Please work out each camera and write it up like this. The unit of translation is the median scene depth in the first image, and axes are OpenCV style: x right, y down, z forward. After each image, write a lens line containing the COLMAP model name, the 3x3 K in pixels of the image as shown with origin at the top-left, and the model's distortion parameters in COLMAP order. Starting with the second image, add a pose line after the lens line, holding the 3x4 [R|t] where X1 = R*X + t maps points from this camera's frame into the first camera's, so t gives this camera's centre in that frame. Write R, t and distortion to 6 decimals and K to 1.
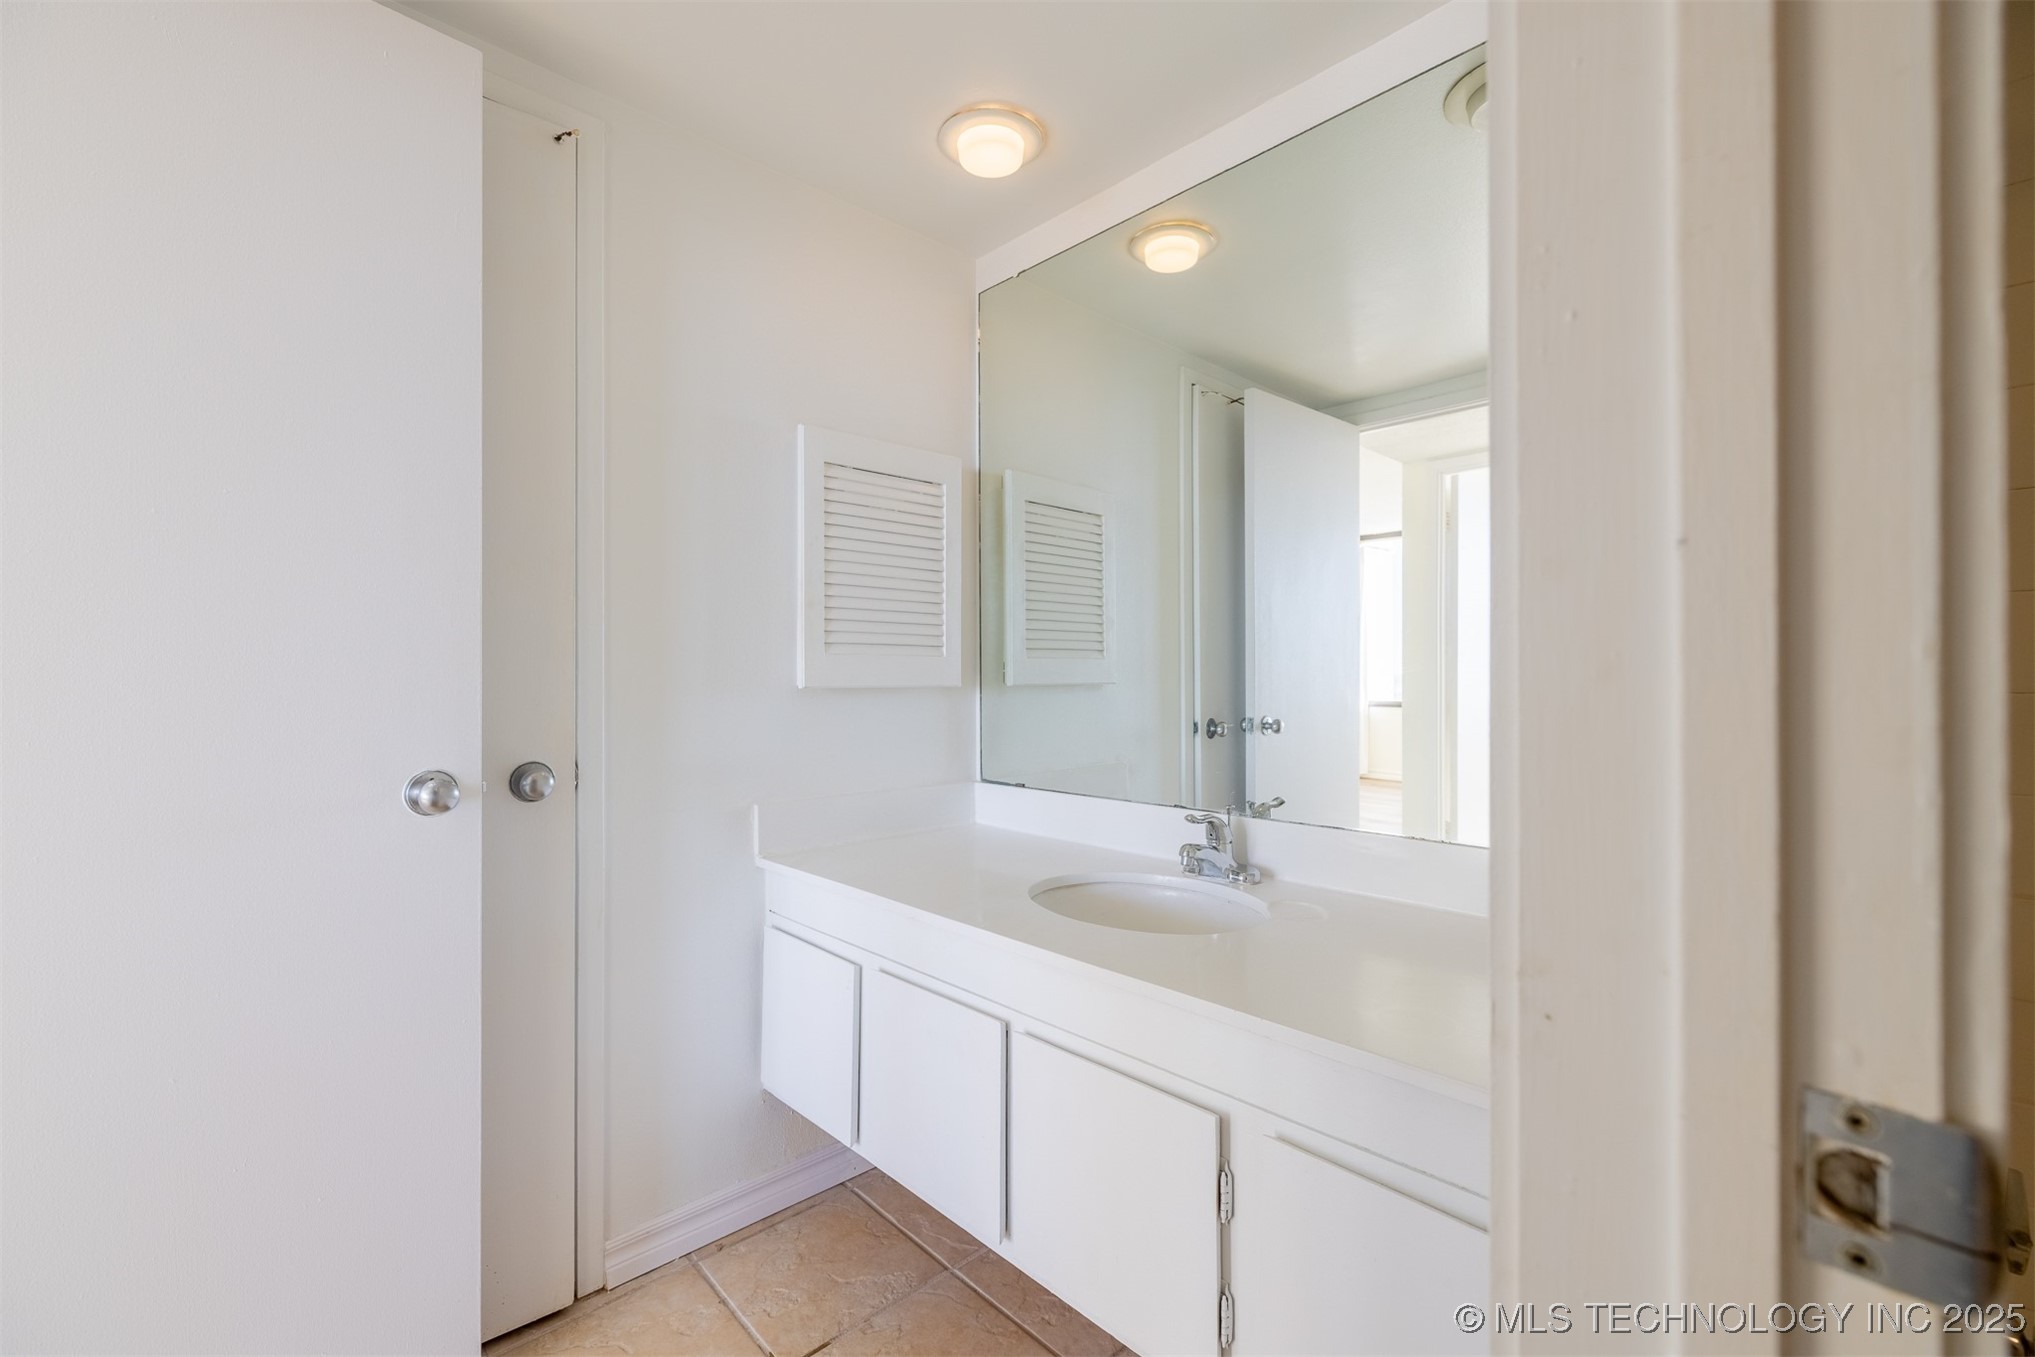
lens RADIAL K [[858.5, 0, 1021.7], [0, 858.5, 680.1], [0, 0, 1]] dist [0.001346, -0.000371]
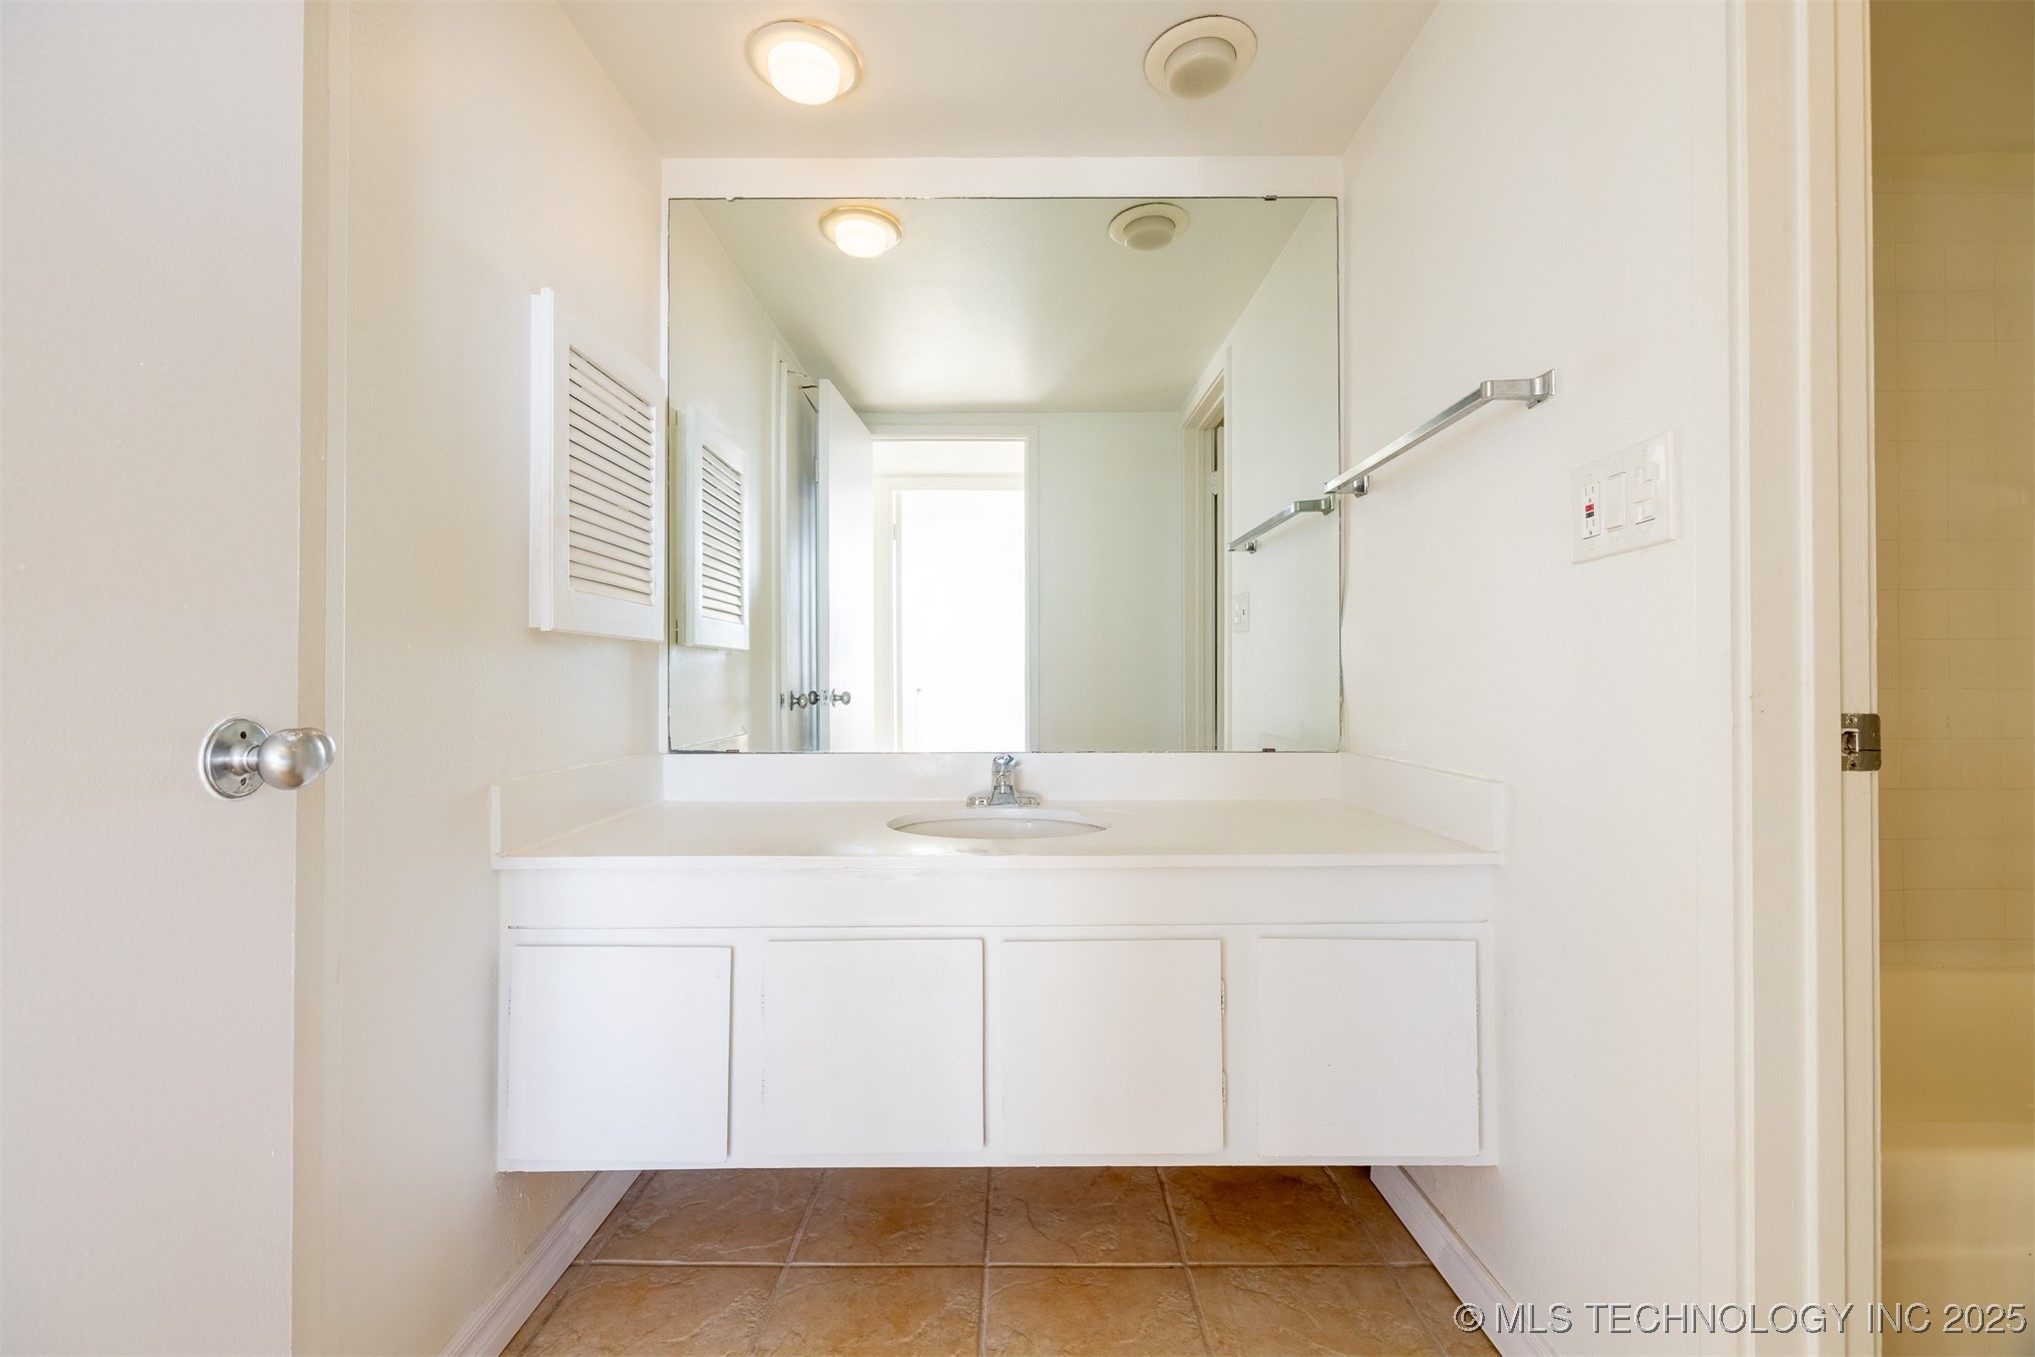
lens RADIAL K [[858.5, 0, 1005.7], [0, 858.5, 678.7], [0, 0, 1]] dist [0.001346, -0.000371]
pose [[0.692787, 0.001728, 0.721140, -0.522525], [0.005844, 0.999951, -0.008011, 0.060588], [-0.721118, 0.009764, 0.692743, 0.168885]]
